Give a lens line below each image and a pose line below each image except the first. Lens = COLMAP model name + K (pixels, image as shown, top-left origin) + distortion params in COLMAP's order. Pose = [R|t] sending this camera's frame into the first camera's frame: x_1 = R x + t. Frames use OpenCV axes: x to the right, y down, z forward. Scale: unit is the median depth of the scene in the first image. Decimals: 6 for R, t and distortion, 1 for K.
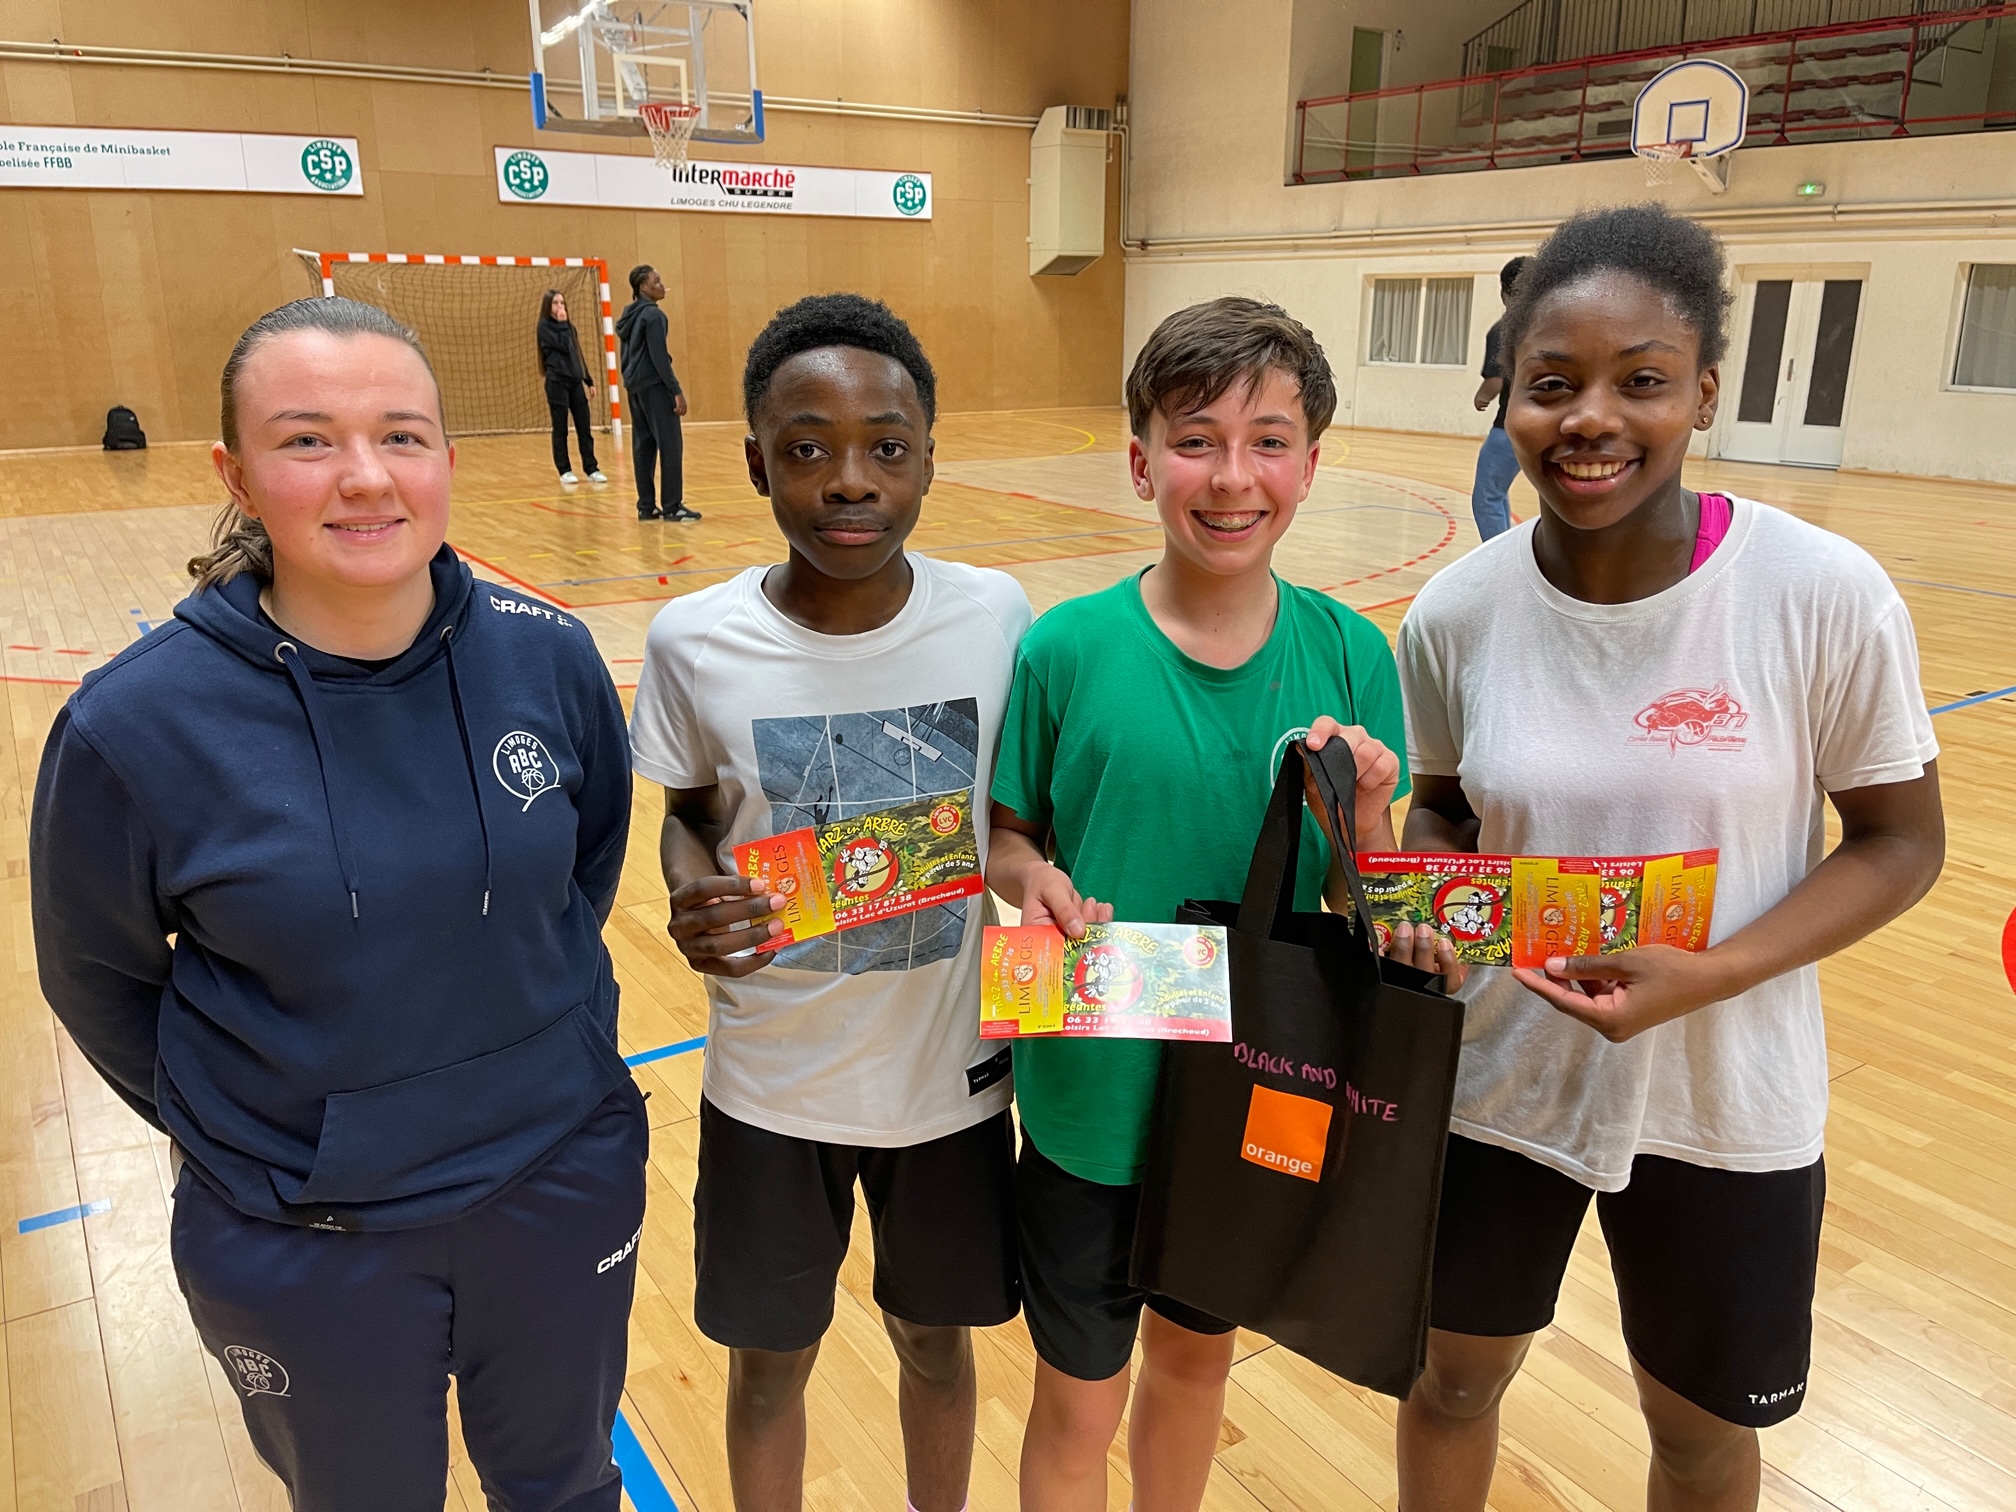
lens RADIAL K [[1521.9, 0, 1032.7], [0, 1521.9, 764.8], [0, 0, 1]] dist [0.077109, -0.105770]
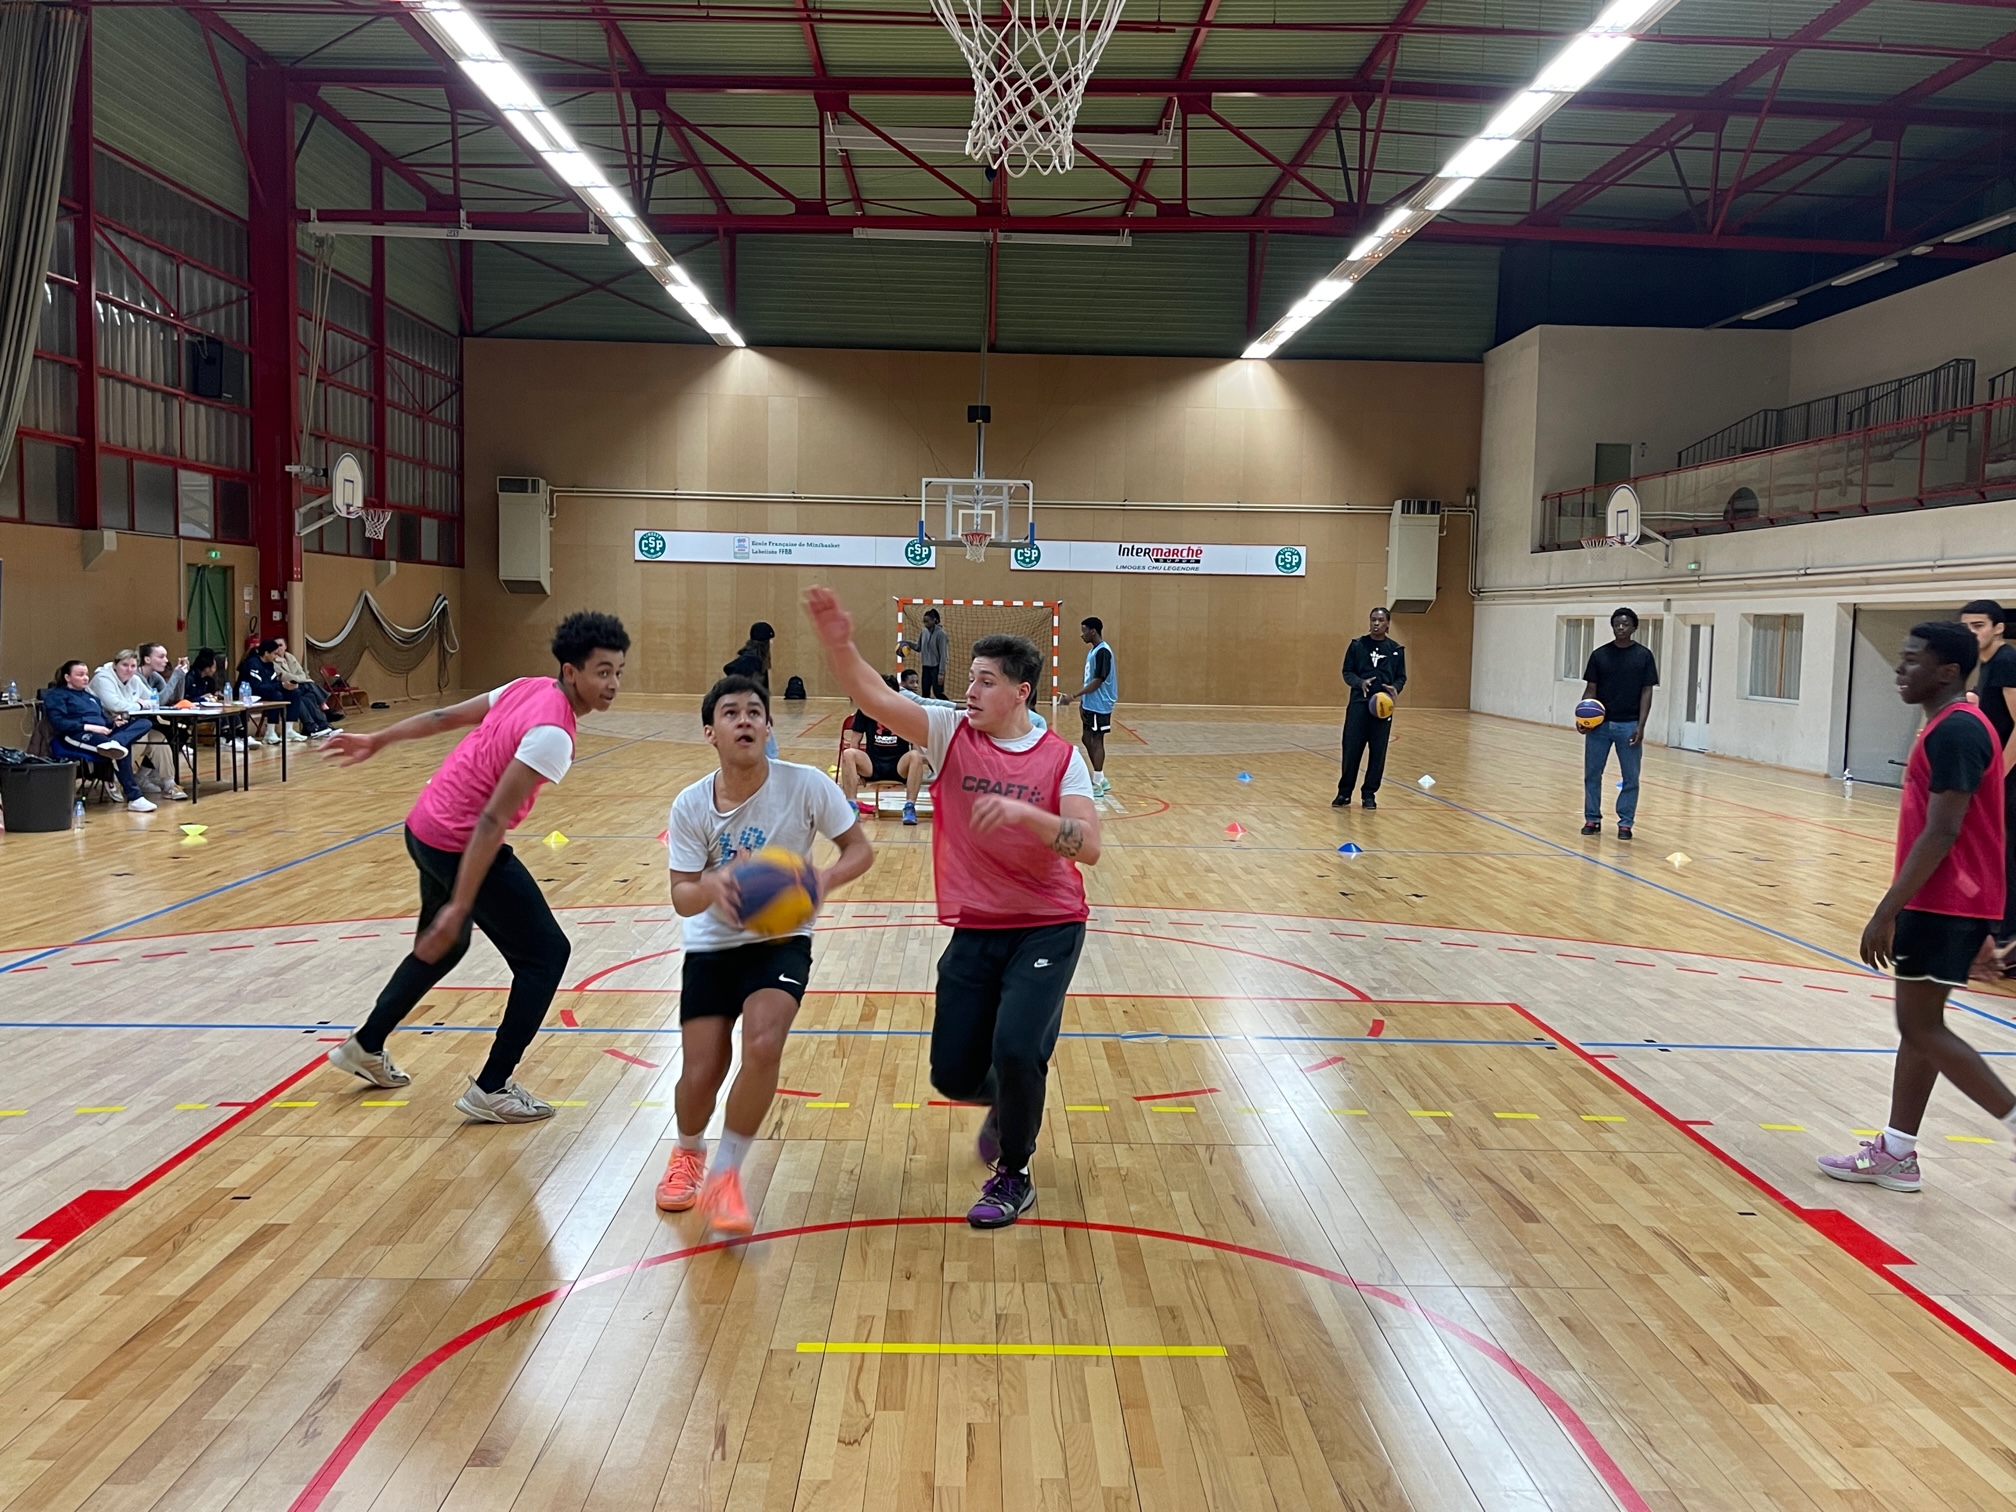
lens RADIAL K [[1755.8, 0, 1014.7], [0, 1755.8, 748.1], [0, 0, 1]] dist [0.049213, -0.019134]
pose [[0.846454, 0.053071, -0.529811, 0.694228], [-0.171456, 0.969190, -0.176843, 0.165503], [0.504102, 0.240529, 0.829474, -0.552086]]
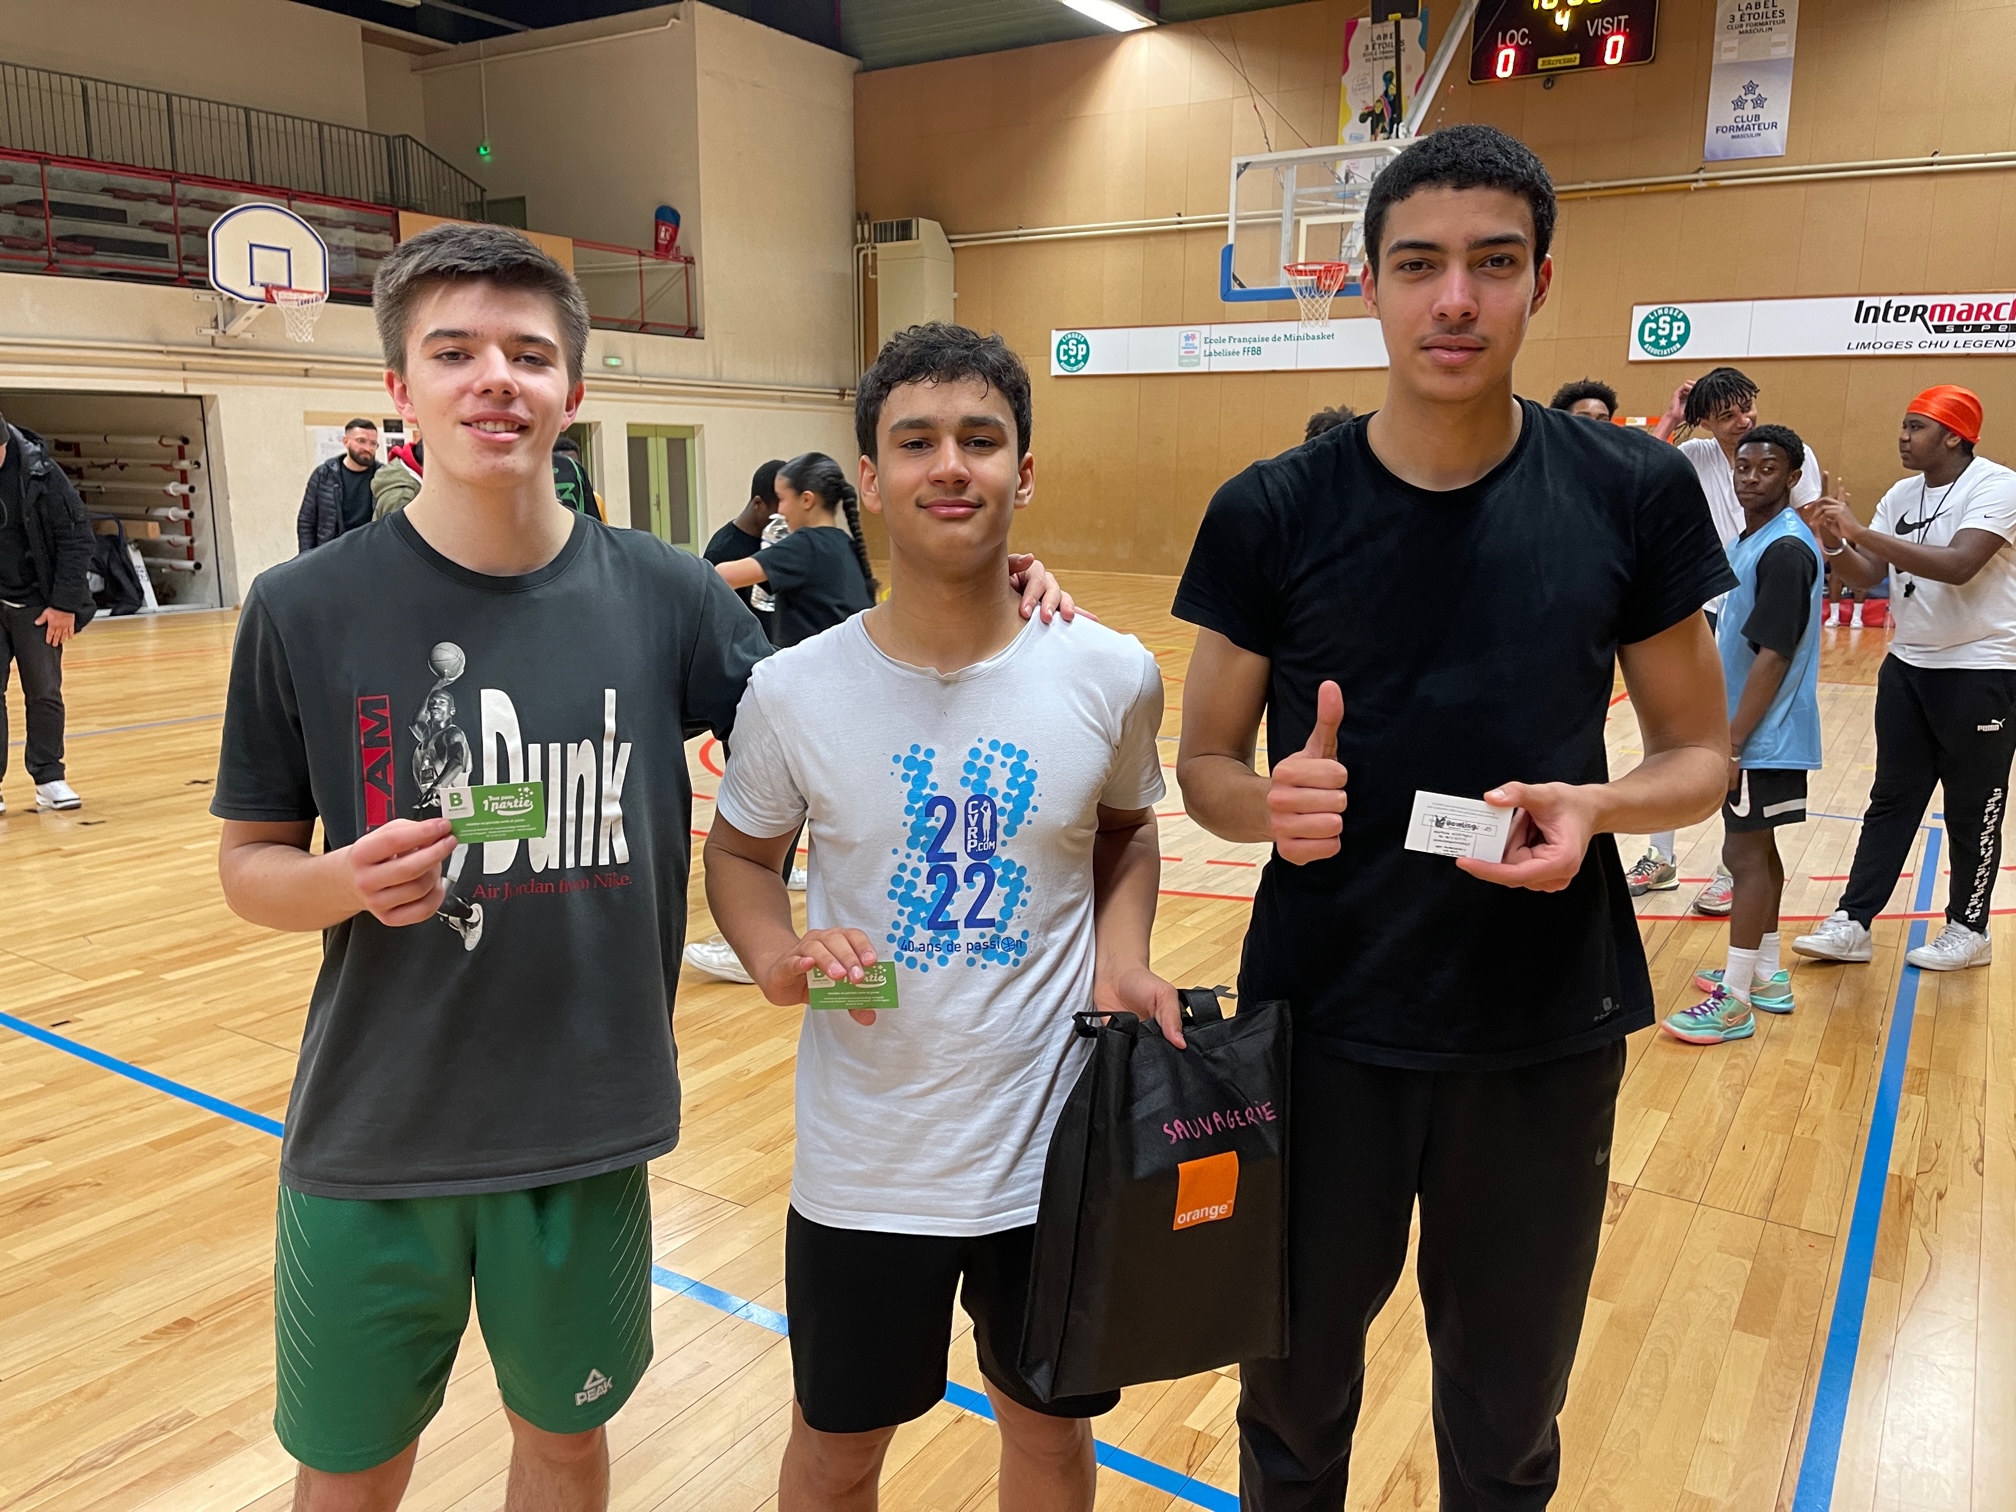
lens RADIAL K [[1521.9, 0, 998.8], [0, 1521.9, 762.1], [0, 0, 1]] dist [0.077109, -0.105770]
pose [[0.396300, 0.182443, -0.899811, 0.394311], [-0.272172, 0.959349, 0.074643, -0.097302], [0.876852, 0.215322, 0.429846, 0.314963]]
